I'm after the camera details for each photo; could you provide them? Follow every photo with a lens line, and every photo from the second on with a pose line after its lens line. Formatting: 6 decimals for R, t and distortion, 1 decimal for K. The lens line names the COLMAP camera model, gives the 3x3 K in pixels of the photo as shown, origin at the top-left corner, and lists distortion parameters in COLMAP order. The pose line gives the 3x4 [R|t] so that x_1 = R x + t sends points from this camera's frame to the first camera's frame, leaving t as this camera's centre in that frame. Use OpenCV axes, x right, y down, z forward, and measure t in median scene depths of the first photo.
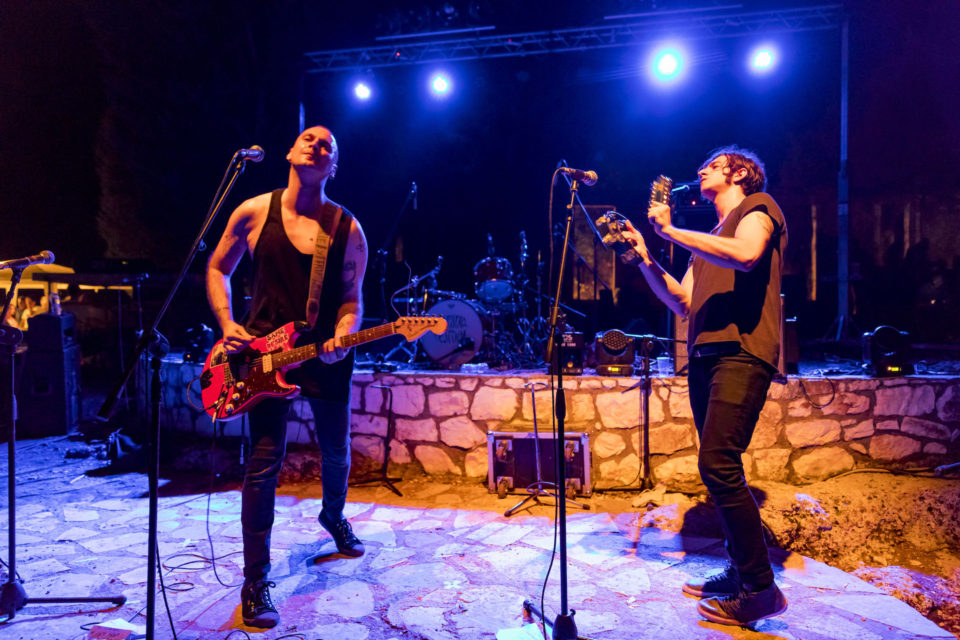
lens RADIAL K [[665.0, 0, 478.9], [0, 665.0, 320.3], [0, 0, 1]] dist [0.001888, -0.001033]
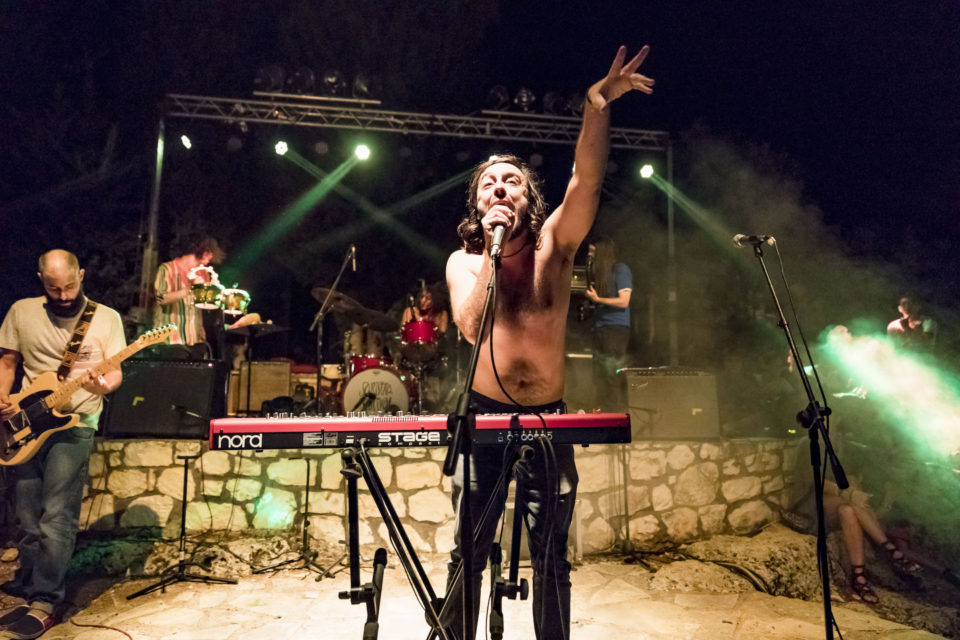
lens RADIAL K [[631.7, 0, 478.1], [0, 631.7, 321.4], [0, 0, 1]] dist [0.011370, -0.005585]
pose [[0.933493, 0.045763, 0.355663, -0.299505], [-0.009210, 0.994556, -0.103796, -0.000820], [-0.358477, 0.093617, 0.928833, 0.108792]]
